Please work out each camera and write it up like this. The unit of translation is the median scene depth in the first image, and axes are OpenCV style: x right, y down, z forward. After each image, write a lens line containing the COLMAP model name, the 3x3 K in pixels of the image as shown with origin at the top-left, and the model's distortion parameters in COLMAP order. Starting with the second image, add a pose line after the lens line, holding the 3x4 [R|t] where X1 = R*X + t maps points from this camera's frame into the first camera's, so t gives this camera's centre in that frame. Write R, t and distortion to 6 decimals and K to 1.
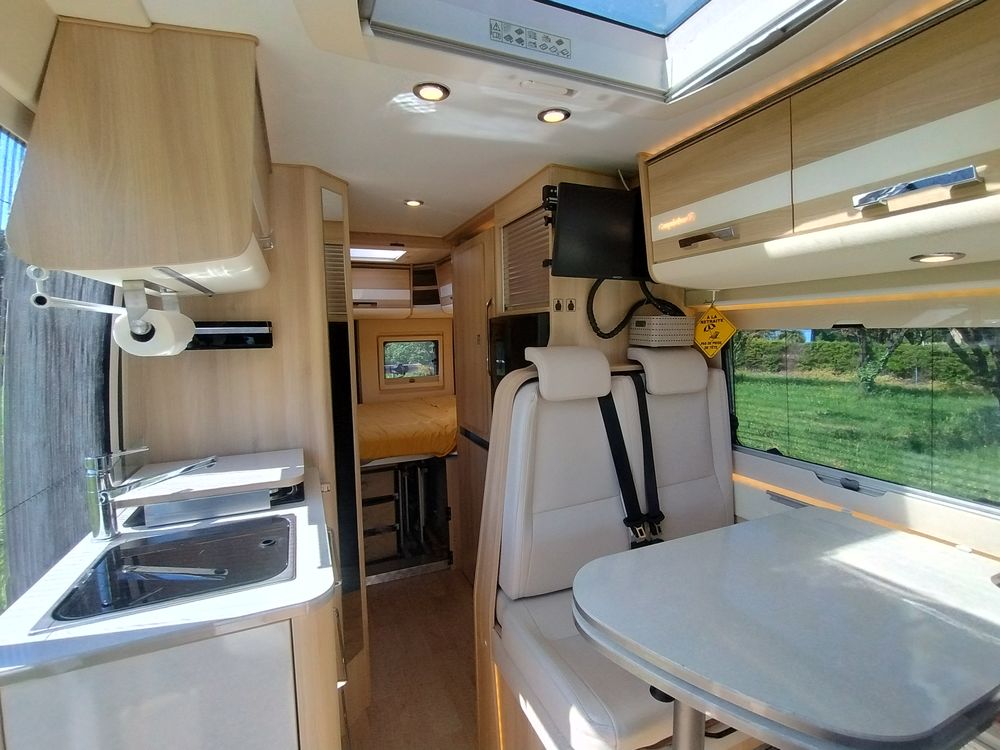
lens RADIAL K [[461.7, 0, 498.8], [0, 461.7, 375.4], [0, 0, 1]] dist [0.000373, 0.000084]
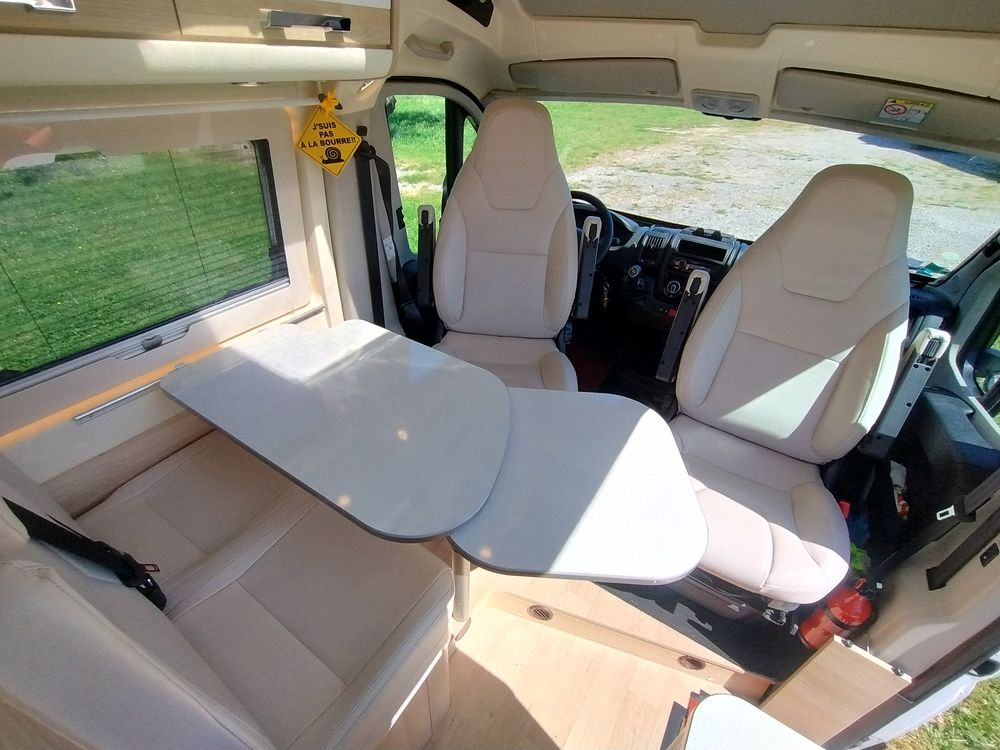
lens RADIAL K [[461.7, 0, 498.0], [0, 461.7, 375.8], [0, 0, 1]] dist [0.000373, 0.000084]
pose [[-0.558780, -0.498070, 0.663092, -0.343130], [0.031792, 0.786112, 0.617266, -0.346785], [-0.828706, 0.365997, -0.423429, 1.171816]]
